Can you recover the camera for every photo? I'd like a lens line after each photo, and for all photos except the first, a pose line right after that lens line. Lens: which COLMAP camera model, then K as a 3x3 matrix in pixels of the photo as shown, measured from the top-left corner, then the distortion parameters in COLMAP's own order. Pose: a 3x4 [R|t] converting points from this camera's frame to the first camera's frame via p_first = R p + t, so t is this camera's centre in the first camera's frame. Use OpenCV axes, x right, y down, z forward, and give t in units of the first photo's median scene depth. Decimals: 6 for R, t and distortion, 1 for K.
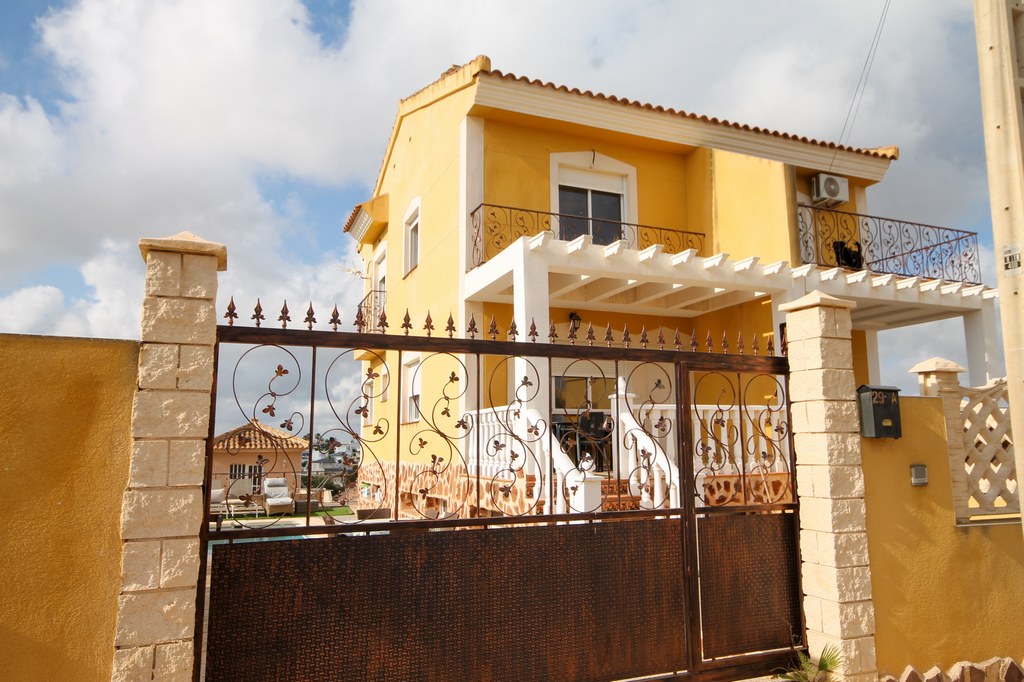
lens RADIAL K [[696.5, 0, 514.4], [0, 696.5, 340.7], [0, 0, 1]] dist [0.009307, 0.001152]
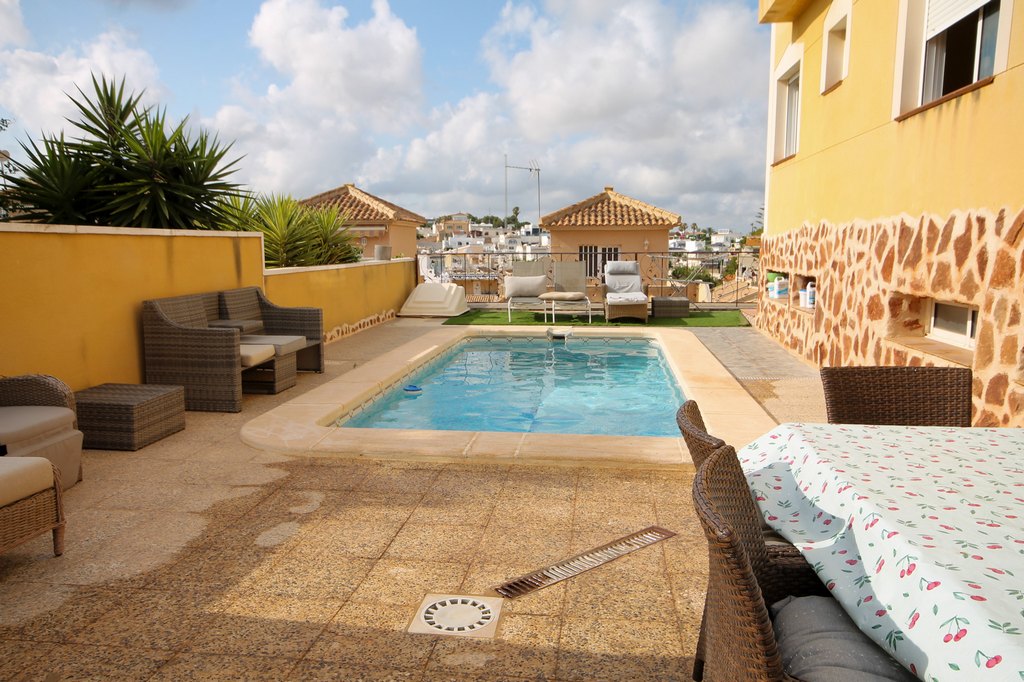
lens RADIAL K [[742.5, 0, 512.6], [0, 742.5, 340.9], [0, 0, 1]] dist [0.002228, 0.000590]
pose [[0.873220, 0.070450, -0.482206, -0.101678], [0.070153, 0.961017, 0.267441, 0.080896], [0.482250, -0.267363, 0.834237, 0.378232]]
